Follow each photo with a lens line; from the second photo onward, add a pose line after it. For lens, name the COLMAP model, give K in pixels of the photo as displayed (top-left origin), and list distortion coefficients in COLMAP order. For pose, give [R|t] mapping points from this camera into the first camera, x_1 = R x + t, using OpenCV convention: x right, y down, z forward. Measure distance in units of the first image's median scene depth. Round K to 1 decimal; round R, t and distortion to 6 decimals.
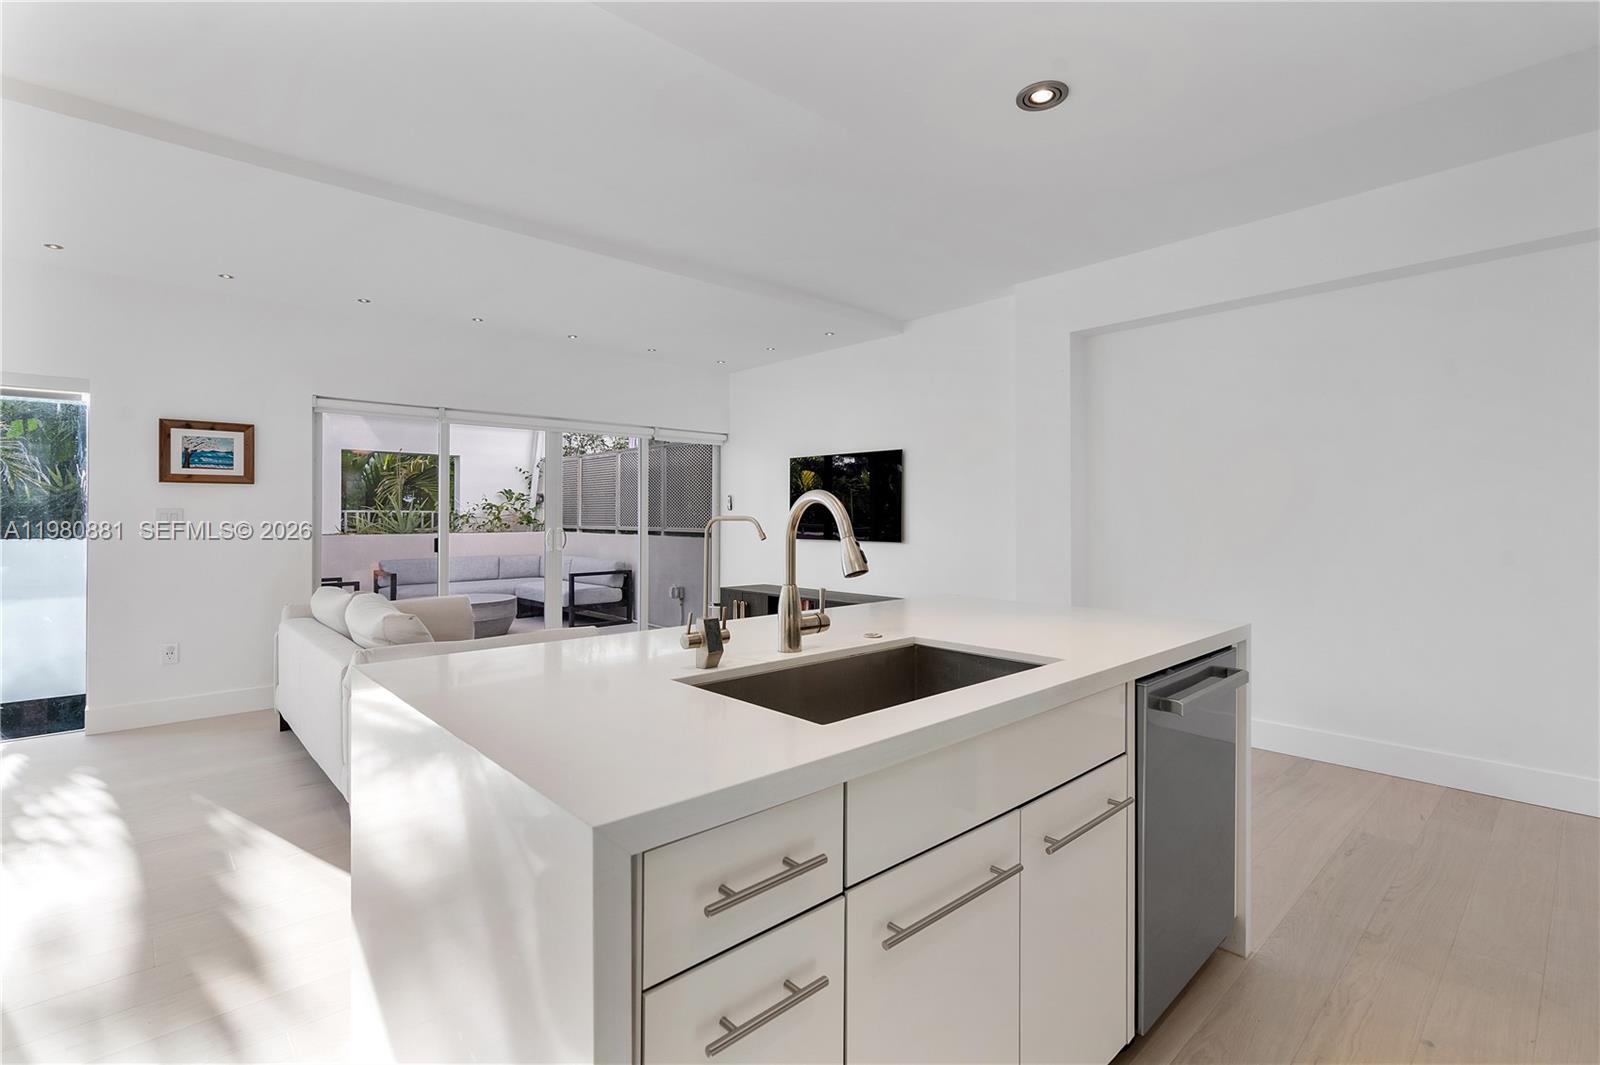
lens RADIAL K [[733.2, 0, 800.8], [0, 733.2, 518.4], [0, 0, 1]] dist [-0.004550, 0.000712]
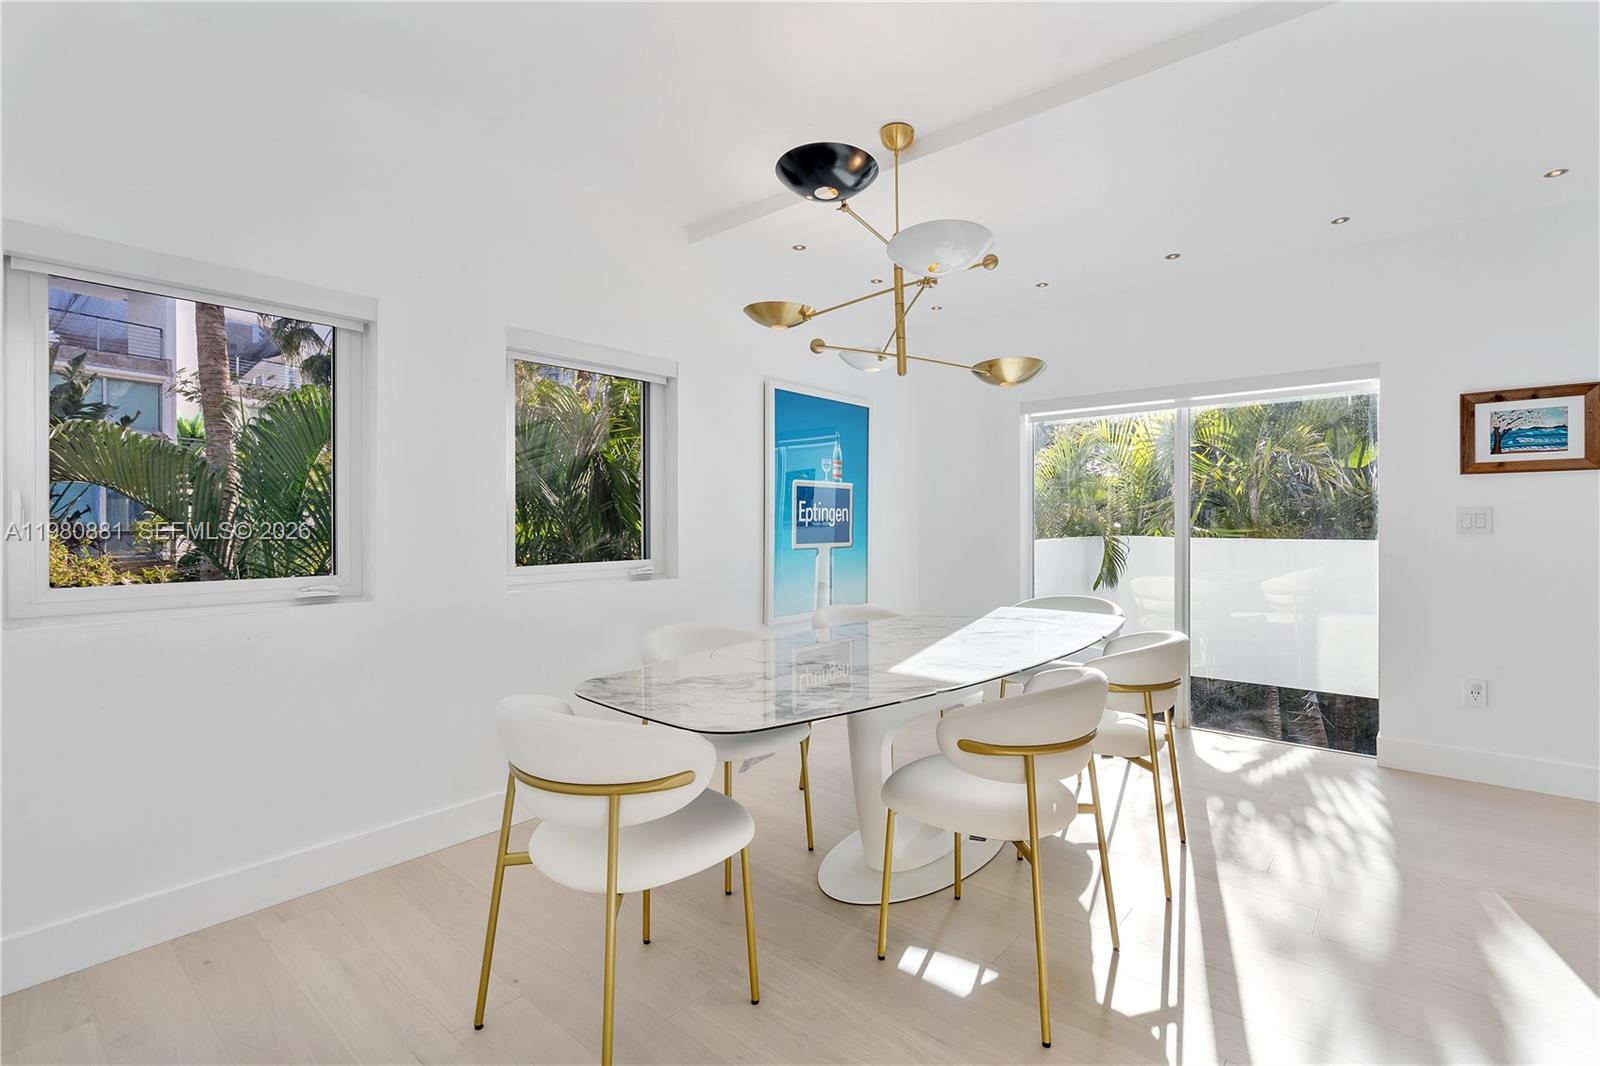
lens RADIAL K [[733.2, 0, 800.8], [0, 733.2, 518.9], [0, 0, 1]] dist [-0.004550, 0.000712]
pose [[0.117445, -0.002420, -0.993076, -0.172462], [0.004048, 0.999990, -0.001959, -0.002823], [0.993071, -0.003790, 0.117454, 0.193384]]
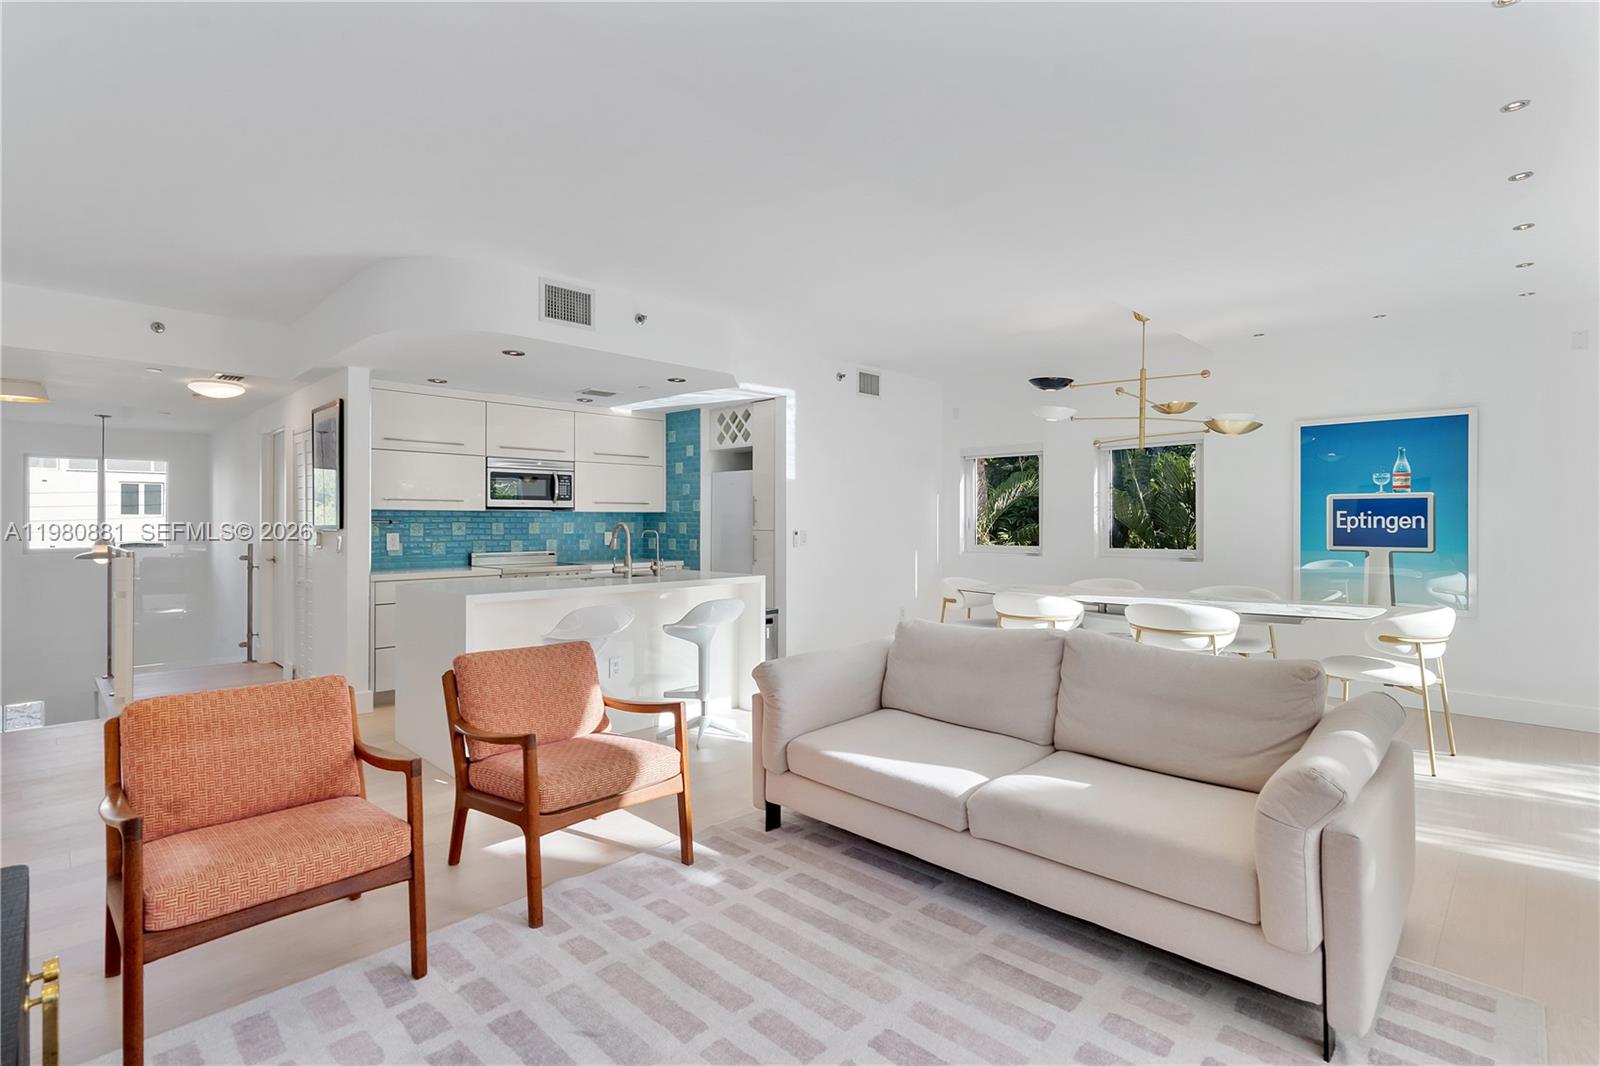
lens RADIAL K [[750.9, 0, 801.4], [0, 750.9, 519.4], [0, 0, 1]] dist [0.000954, 0.000453]
pose [[-0.998934, 0.004139, -0.045985, -0.207856], [0.004243, 0.999989, -0.002178, -0.016309], [0.045976, -0.002371, -0.998940, 1.488658]]
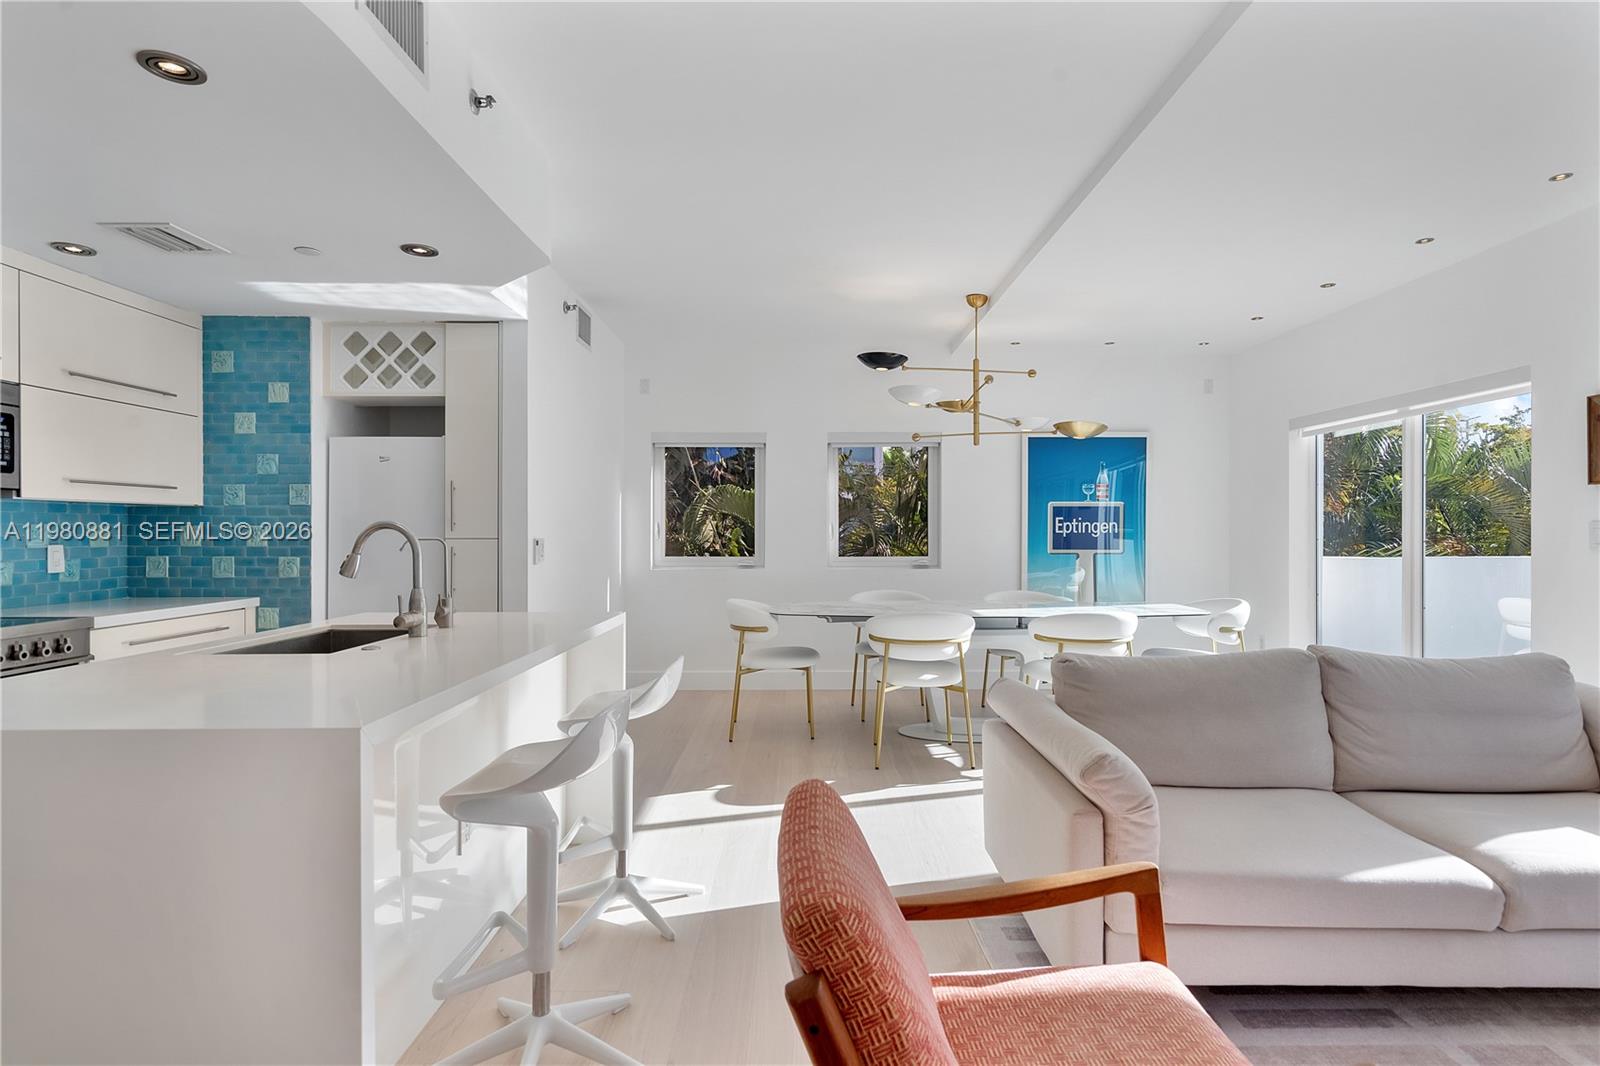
lens RADIAL K [[824.0, 0, 800.0], [0, 824.0, 533.0], [0, 0, 1]] dist [0.005320, -0.000367]
pose [[-0.680026, 0.004245, -0.733176, 0.240266], [0.003308, 0.999991, 0.002721, -0.006573], [0.733181, -0.000575, -0.680033, 0.965233]]
